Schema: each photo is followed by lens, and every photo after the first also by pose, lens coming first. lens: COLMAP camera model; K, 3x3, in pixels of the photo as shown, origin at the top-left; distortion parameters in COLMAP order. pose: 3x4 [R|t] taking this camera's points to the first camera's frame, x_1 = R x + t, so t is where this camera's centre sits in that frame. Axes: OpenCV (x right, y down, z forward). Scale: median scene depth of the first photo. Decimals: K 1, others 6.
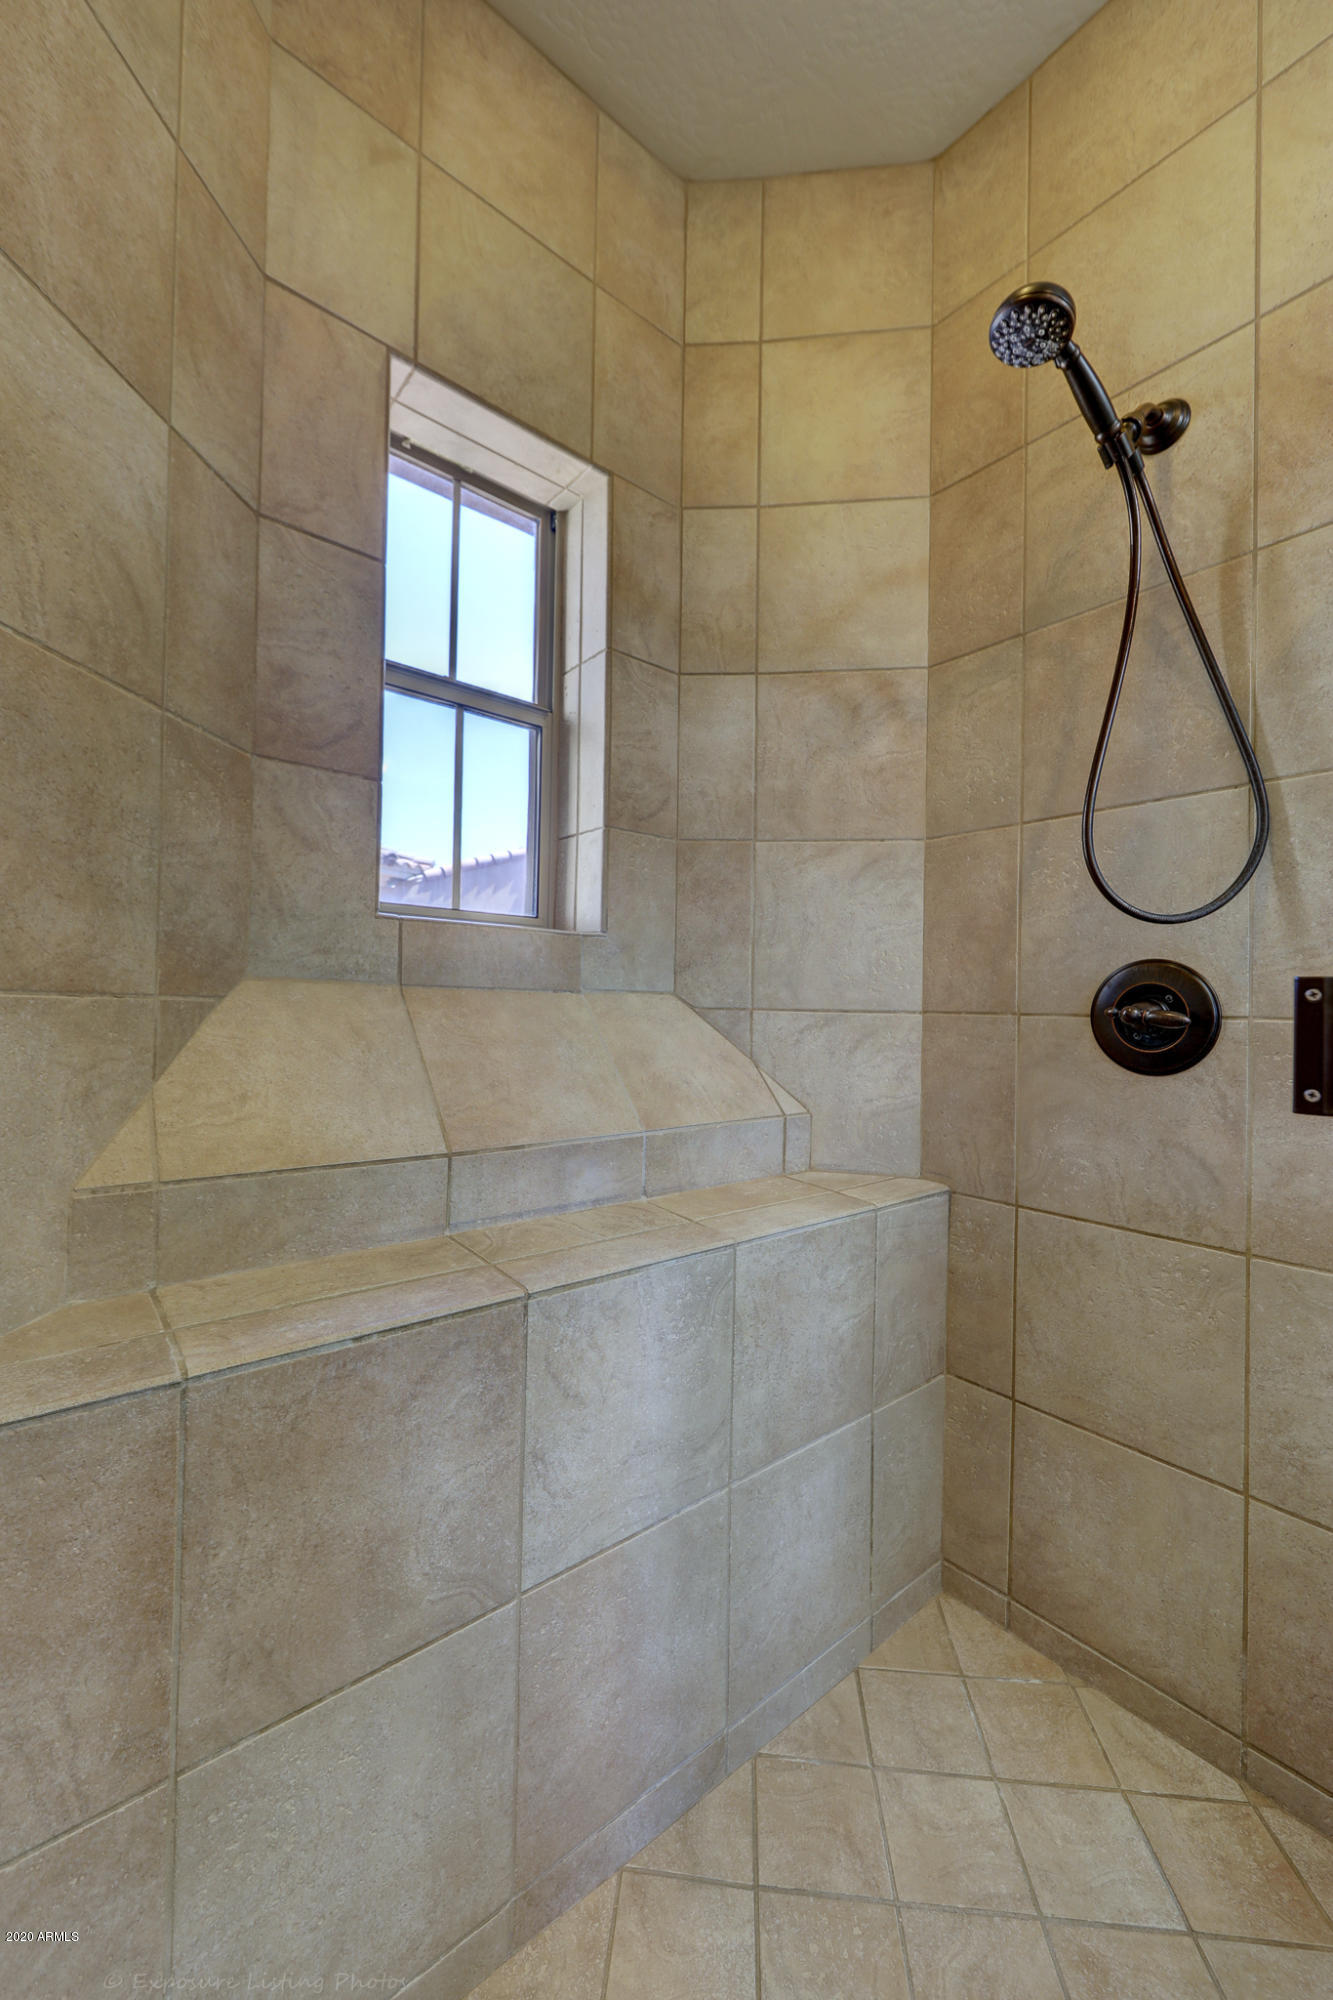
lens RADIAL K [[779.1, 0, 656.8], [0, 779.1, 998.3], [0, 0, 1]] dist [0.005052, -0.000124]
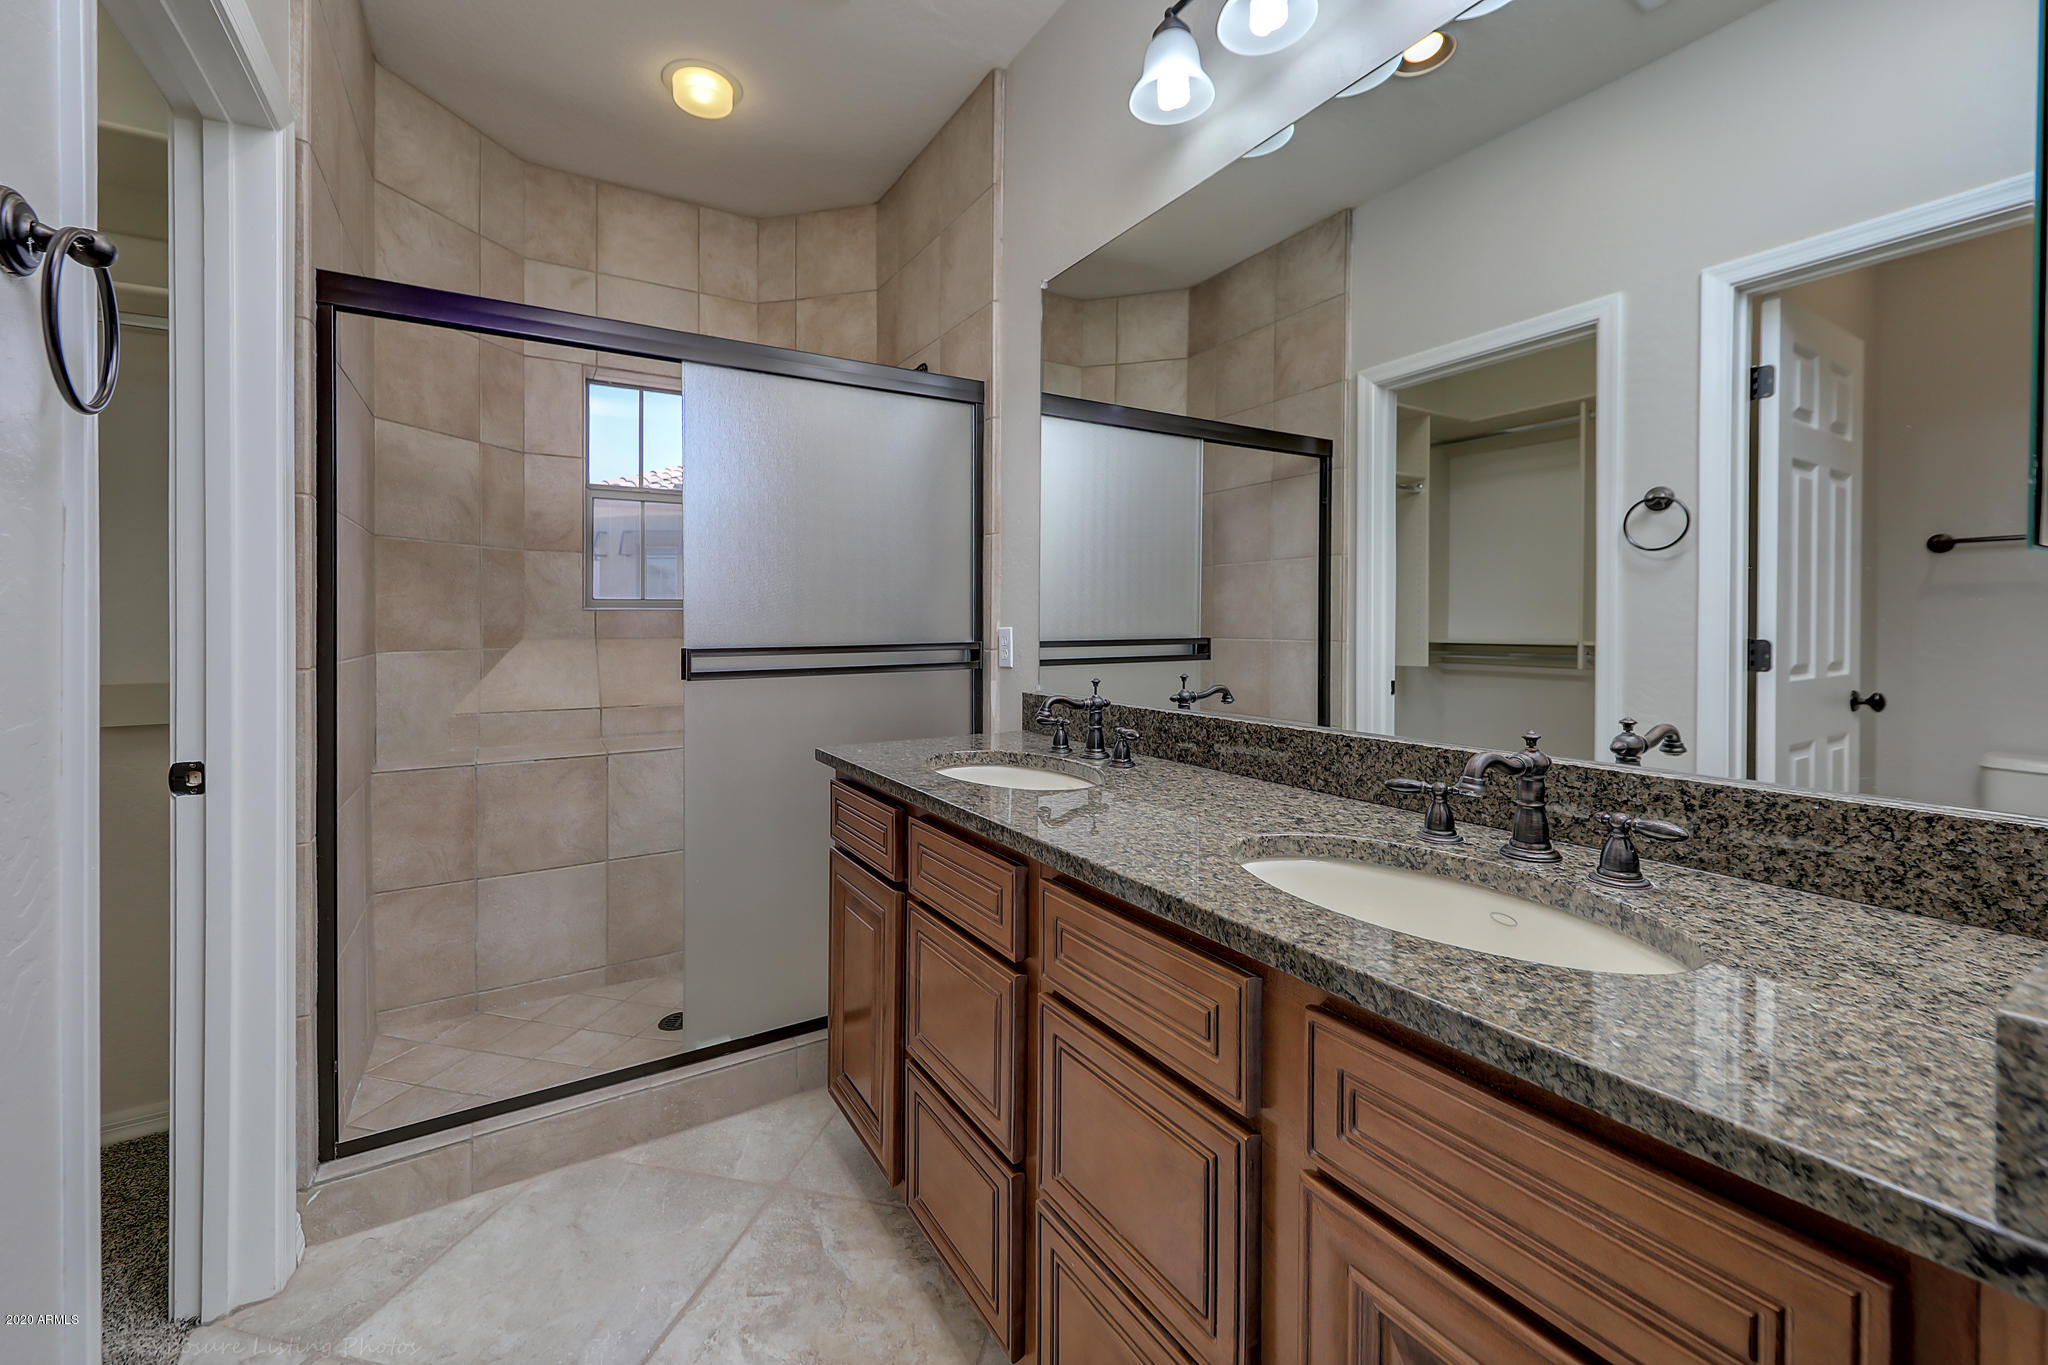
lens RADIAL K [[797.8, 0, 1049.7], [0, 797.8, 622.1], [0, 0, 1]] dist [0.005052, -0.000124]
pose [[0.994500, -0.021638, -0.102476, 1.541340], [0.023235, 0.999626, 0.014417, -0.084862], [0.102125, -0.016719, 0.994631, -1.504726]]
